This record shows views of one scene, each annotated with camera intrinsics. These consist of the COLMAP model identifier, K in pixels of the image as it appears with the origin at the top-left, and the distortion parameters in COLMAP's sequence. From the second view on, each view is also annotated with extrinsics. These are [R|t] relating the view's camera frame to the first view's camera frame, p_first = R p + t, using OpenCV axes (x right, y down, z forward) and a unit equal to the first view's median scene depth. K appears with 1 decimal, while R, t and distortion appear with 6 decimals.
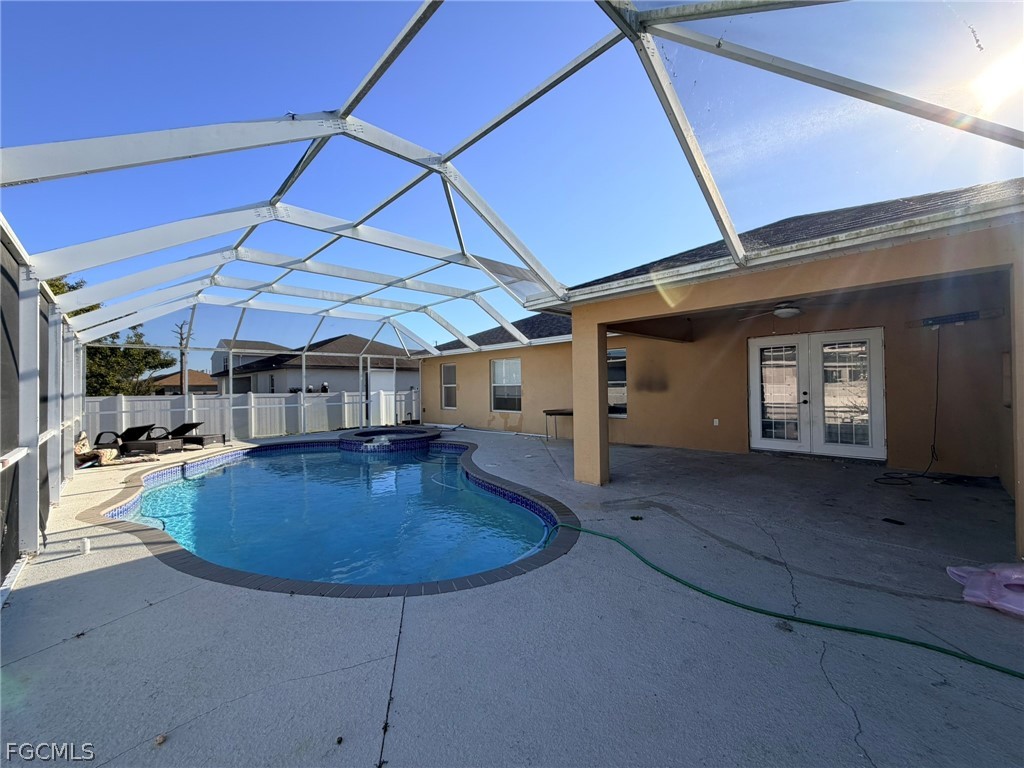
lens RADIAL K [[408.9, 0, 512.1], [0, 408.9, 382.7], [0, 0, 1]] dist [0.000325, 0.000541]
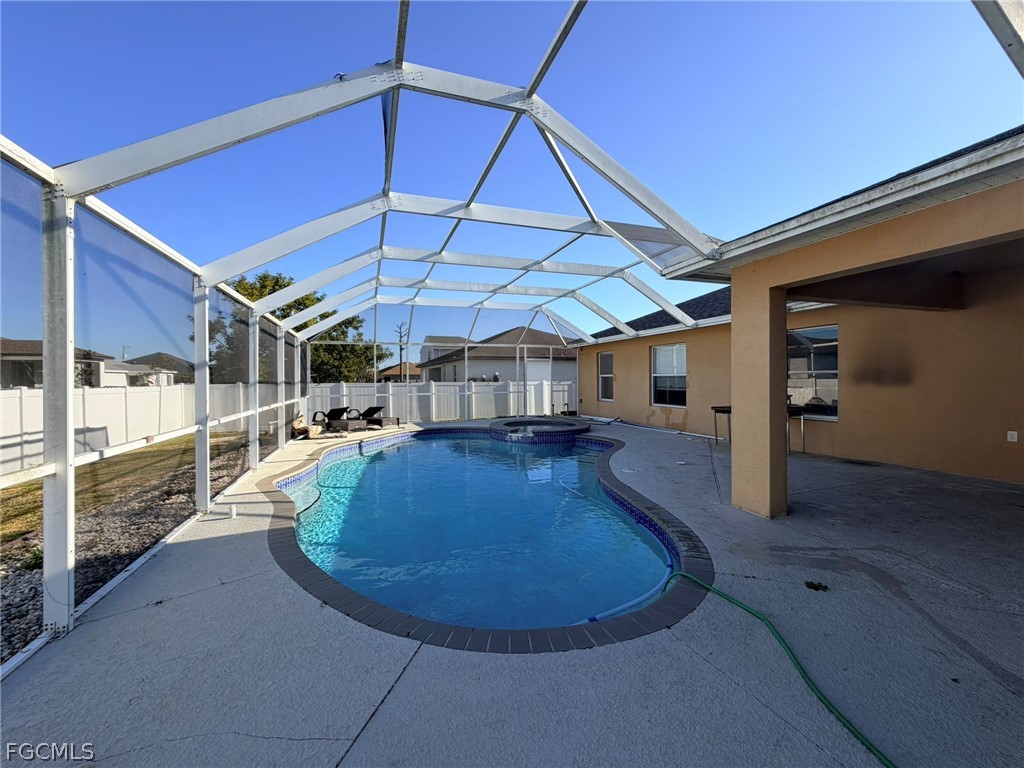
lens RADIAL K [[408.9, 0, 509.9], [0, 408.9, 383.7], [0, 0, 1]] dist [0.000325, 0.000541]
pose [[0.906538, 0.012286, -0.421945, 0.084836], [-0.000782, 0.999624, 0.027426, 0.000285], [0.422123, -0.024533, 0.906206, 0.143184]]
